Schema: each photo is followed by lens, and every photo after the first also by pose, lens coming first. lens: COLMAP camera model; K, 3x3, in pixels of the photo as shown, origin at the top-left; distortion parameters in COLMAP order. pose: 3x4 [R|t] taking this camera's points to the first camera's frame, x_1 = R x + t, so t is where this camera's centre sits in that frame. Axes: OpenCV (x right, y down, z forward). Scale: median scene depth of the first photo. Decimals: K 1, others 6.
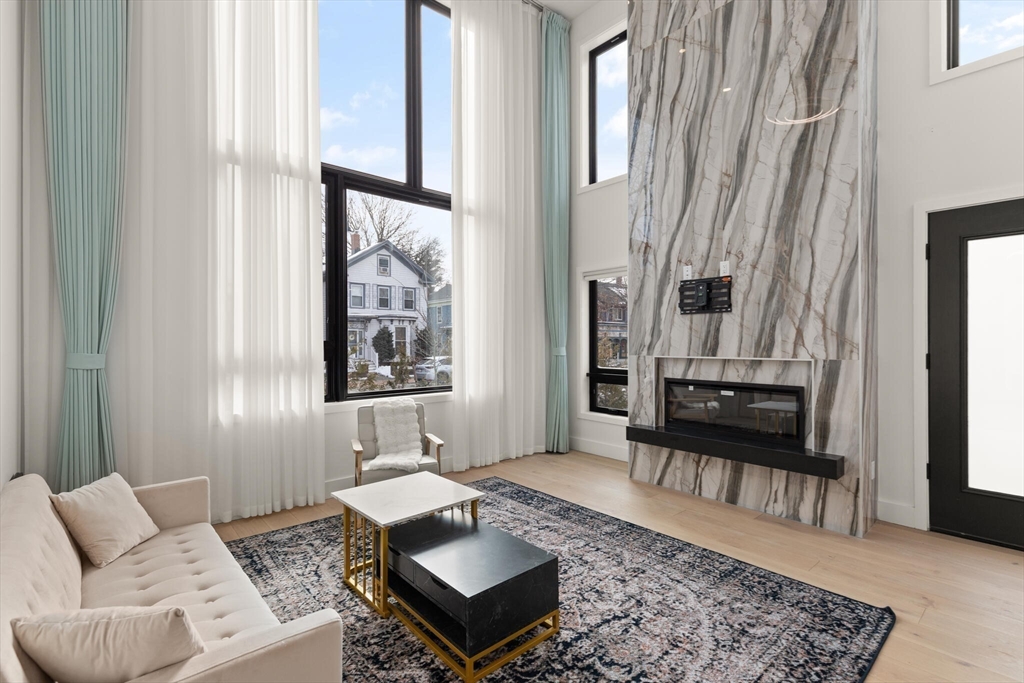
lens RADIAL K [[464.7, 0, 527.0], [0, 464.7, 341.2], [0, 0, 1]] dist [0.006841, -0.000233]
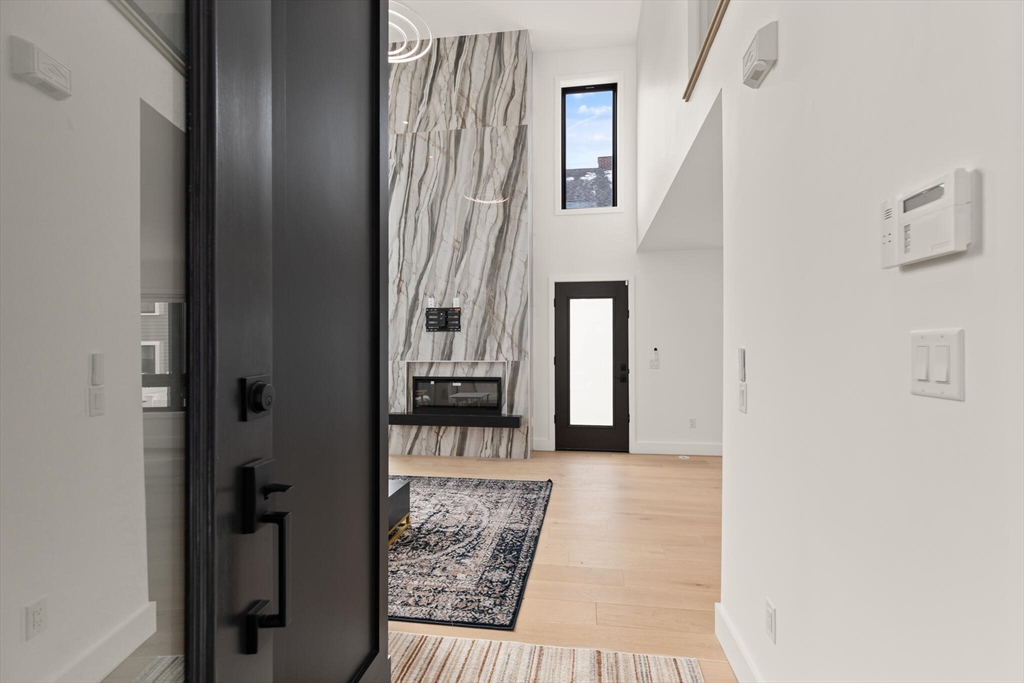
lens RADIAL K [[464.7, 0, 516.4], [0, 464.7, 343.5], [0, 0, 1]] dist [0.006841, -0.000233]
pose [[0.772650, 0.004509, 0.634816, -0.434385], [-0.001696, 0.999986, -0.005038, -0.016791], [-0.634830, 0.002816, 0.772647, -0.336115]]
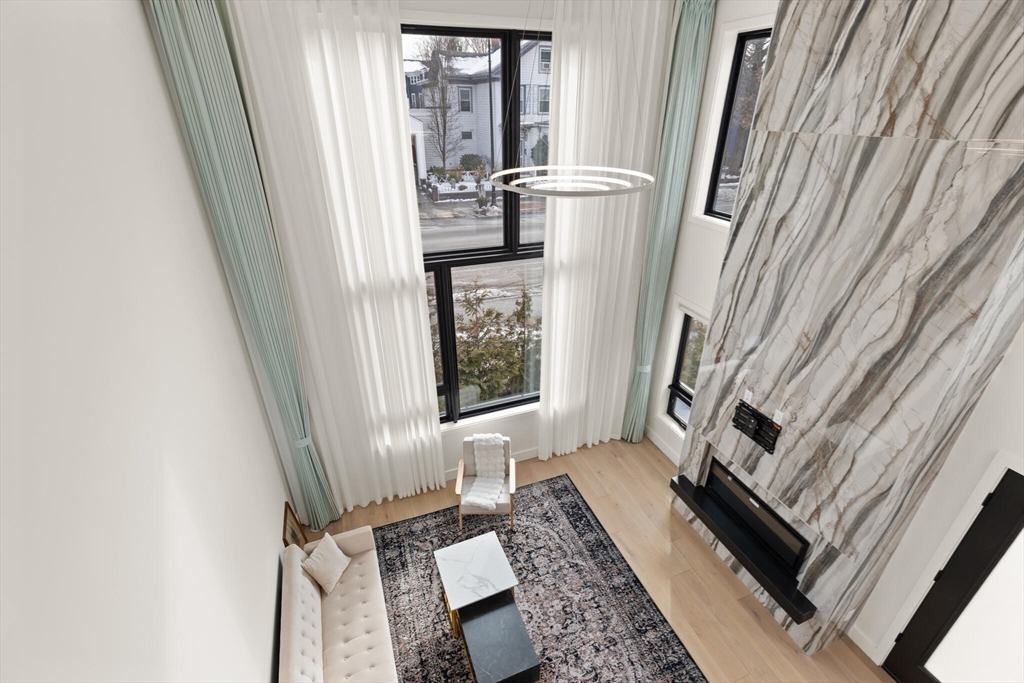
lens RADIAL K [[464.7, 0, 530.4], [0, 464.7, 336.8], [0, 0, 1]] dist [0.006841, -0.000233]
pose [[0.939329, 0.172092, -0.296723, 0.208220], [-0.016223, 0.886361, 0.462710, -0.871668], [0.342633, -0.429823, 0.835377, 0.036039]]
